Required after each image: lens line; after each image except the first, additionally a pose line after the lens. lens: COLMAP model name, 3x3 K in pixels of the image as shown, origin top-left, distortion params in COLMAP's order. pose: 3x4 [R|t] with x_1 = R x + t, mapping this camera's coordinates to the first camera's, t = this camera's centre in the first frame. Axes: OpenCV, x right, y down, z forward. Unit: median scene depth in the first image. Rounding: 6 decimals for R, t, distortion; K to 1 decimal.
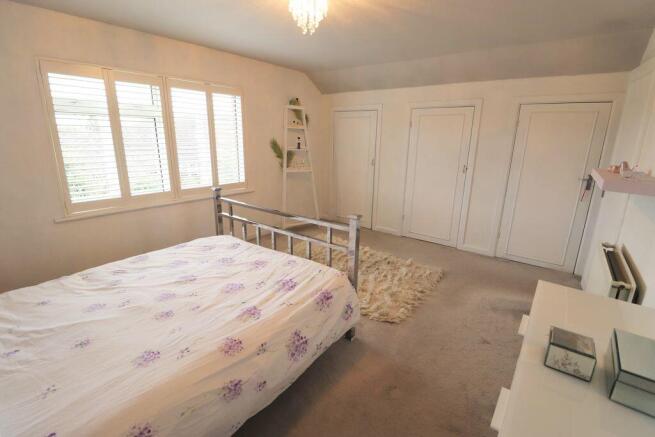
lens RADIAL K [[305.1, 0, 325.2], [0, 305.1, 217.5], [0, 0, 1]] dist [-0.016626, -0.002791]
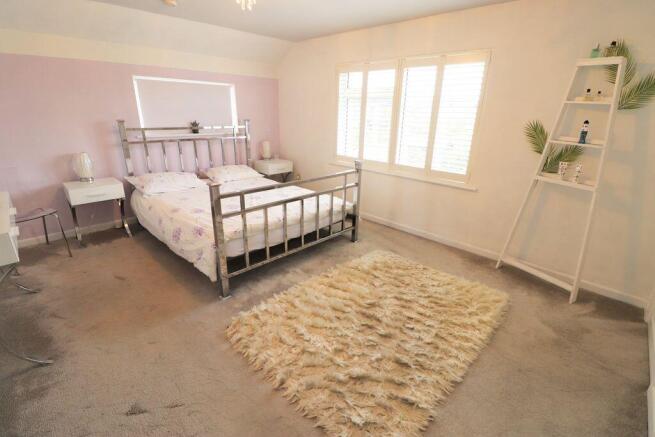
lens RADIAL K [[305.1, 0, 325.3], [0, 305.1, 219.6], [0, 0, 1]] dist [-0.016626, -0.002791]
pose [[-0.095367, 0.318342, -0.943167, 0.638957], [-0.278873, 0.901000, 0.332308, -0.201862], [0.955581, 0.294715, 0.002851, 0.800696]]
